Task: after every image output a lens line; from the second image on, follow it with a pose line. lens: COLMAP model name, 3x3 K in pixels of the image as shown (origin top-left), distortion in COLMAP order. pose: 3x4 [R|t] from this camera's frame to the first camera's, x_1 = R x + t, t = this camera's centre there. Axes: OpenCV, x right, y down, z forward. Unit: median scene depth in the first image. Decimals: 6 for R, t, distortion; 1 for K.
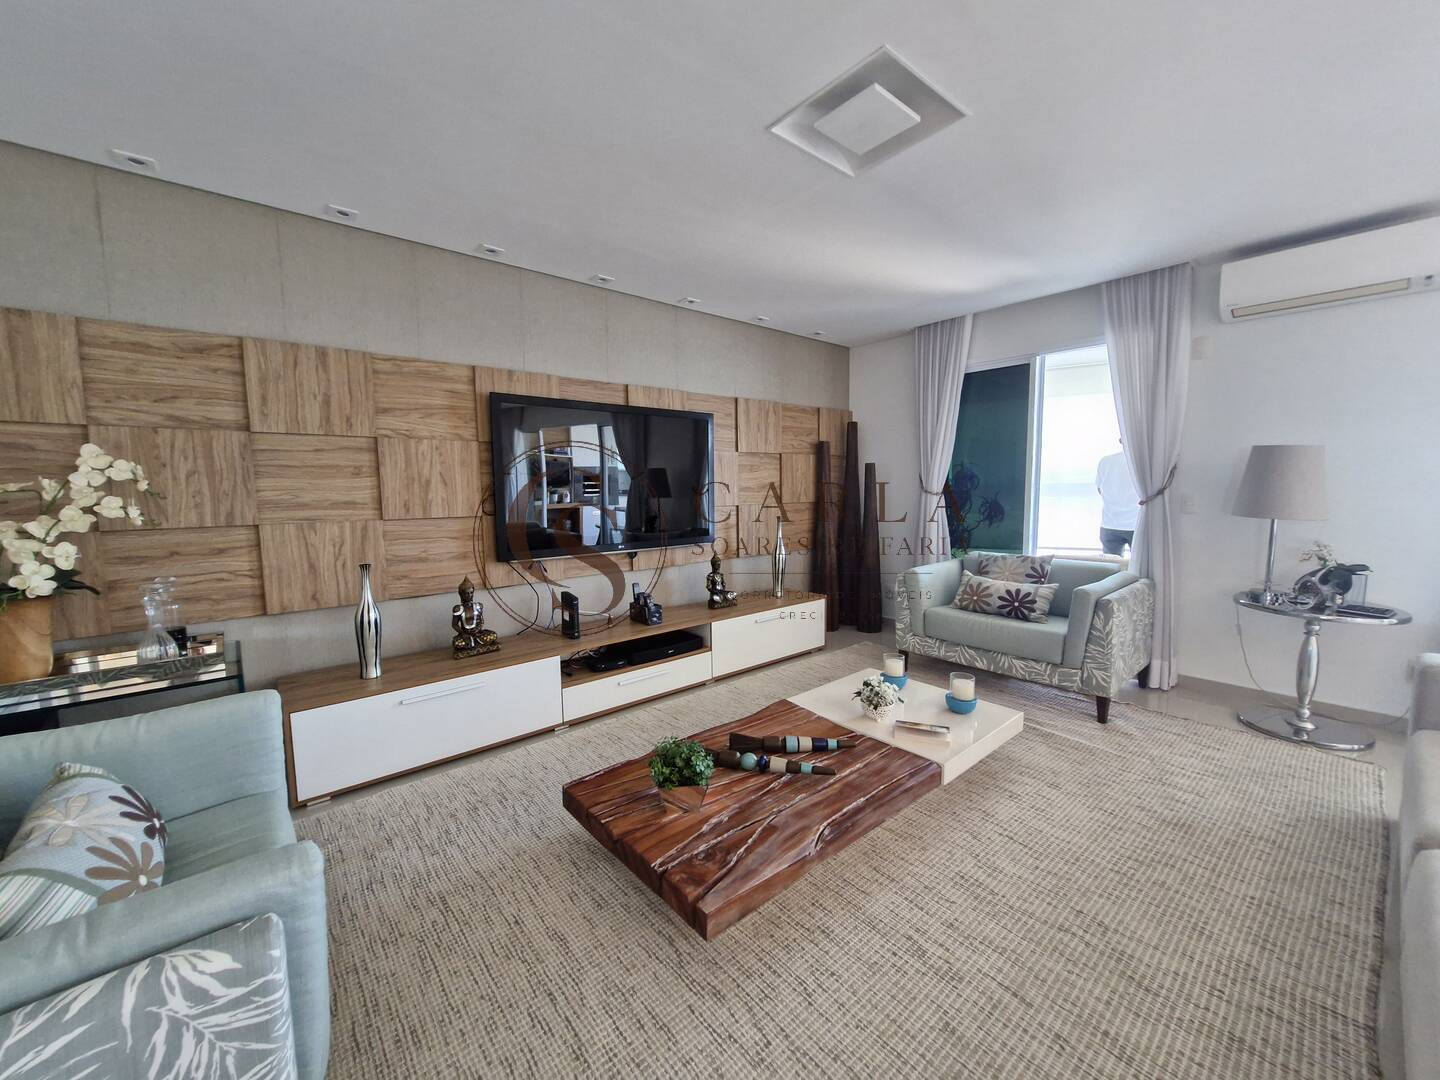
lens RADIAL K [[567.8, 0, 720.2], [0, 567.8, 543.1], [0, 0, 1]] dist [0.000475, 0.000250]
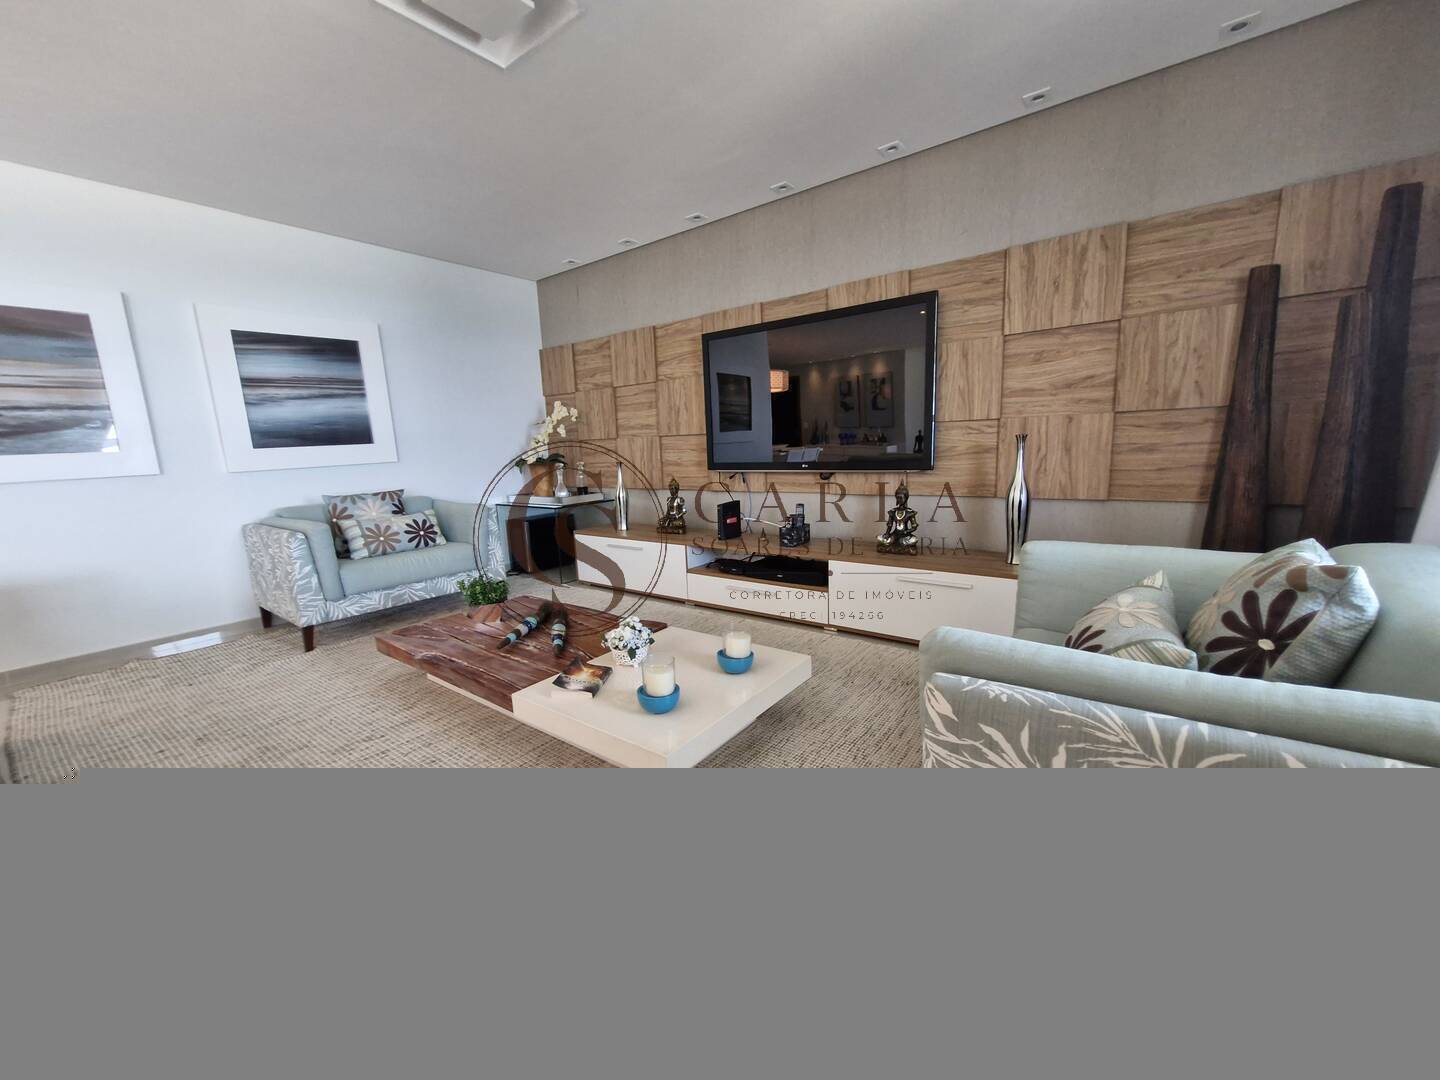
lens RADIAL K [[567.8, 0, 716.5], [0, 567.8, 538.1], [0, 0, 1]] dist [0.000475, 0.000250]
pose [[0.207245, 0.166376, -0.964037, 0.938182], [-0.061109, 0.985709, 0.156980, -0.018442], [0.976379, 0.026378, 0.214451, 0.799663]]
